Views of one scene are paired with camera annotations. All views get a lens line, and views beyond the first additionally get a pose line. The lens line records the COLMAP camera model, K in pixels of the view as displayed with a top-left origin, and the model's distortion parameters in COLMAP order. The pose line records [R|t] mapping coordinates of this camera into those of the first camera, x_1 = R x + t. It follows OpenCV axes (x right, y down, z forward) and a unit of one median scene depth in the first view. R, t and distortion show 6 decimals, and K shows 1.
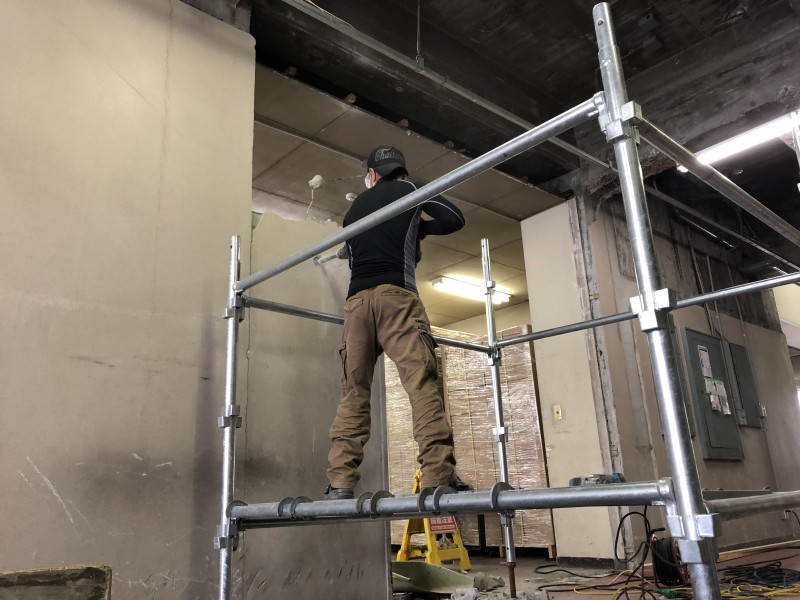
lens RADIAL K [[654.0, 0, 397.2], [0, 654.0, 299.5], [0, 0, 1]] dist [0.025973, -0.021269]
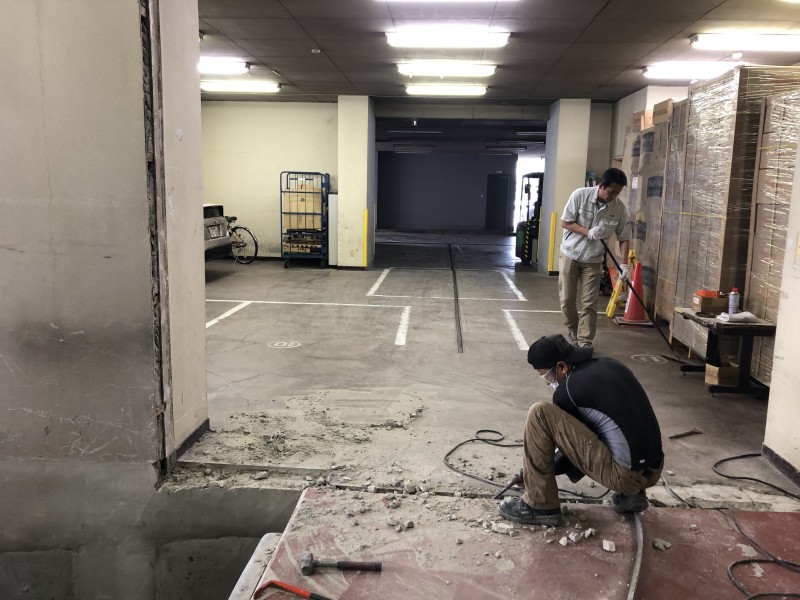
lens RADIAL K [[654.0, 0, 403.3], [0, 654.0, 294.5], [0, 0, 1]] dist [0.025973, -0.021269]
pose [[0.696406, 0.177430, -0.695368, 0.858407], [0.159659, 0.906366, 0.391166, -0.177758], [0.699663, -0.383432, 0.602870, 0.728838]]
